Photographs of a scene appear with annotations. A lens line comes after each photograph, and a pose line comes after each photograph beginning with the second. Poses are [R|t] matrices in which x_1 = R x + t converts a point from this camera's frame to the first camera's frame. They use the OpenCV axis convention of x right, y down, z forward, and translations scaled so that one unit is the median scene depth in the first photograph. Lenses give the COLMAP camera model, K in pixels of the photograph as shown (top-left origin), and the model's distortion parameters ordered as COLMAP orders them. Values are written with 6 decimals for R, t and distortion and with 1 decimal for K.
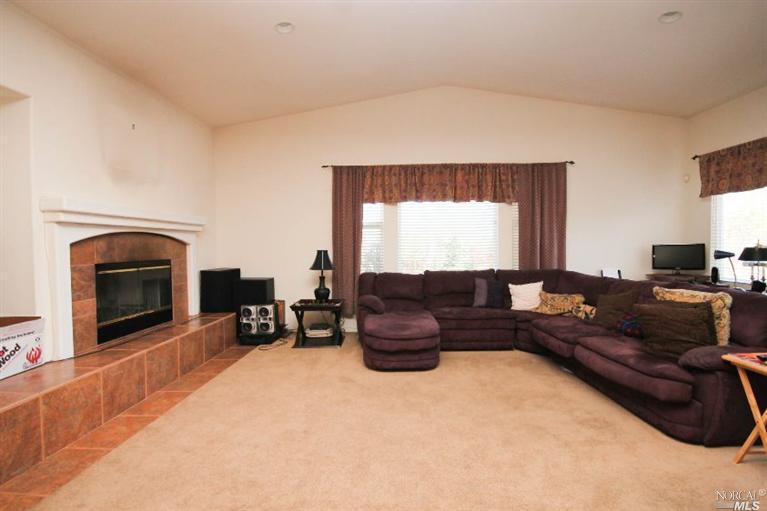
lens RADIAL K [[358.9, 0, 386.6], [0, 358.9, 251.0], [0, 0, 1]] dist [-0.002629, -0.003463]
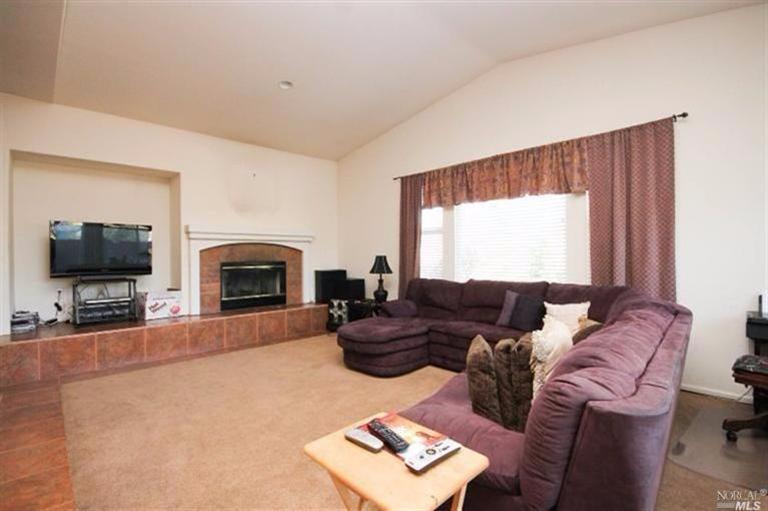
lens RADIAL K [[359.4, 0, 391.2], [0, 359.4, 254.0], [0, 0, 1]] dist [-0.002629, -0.003463]
pose [[0.722570, 0.002086, -0.691295, 0.606512], [-0.010492, 0.999913, -0.007950, 0.001084], [0.691218, 0.012997, 0.722529, 0.224168]]
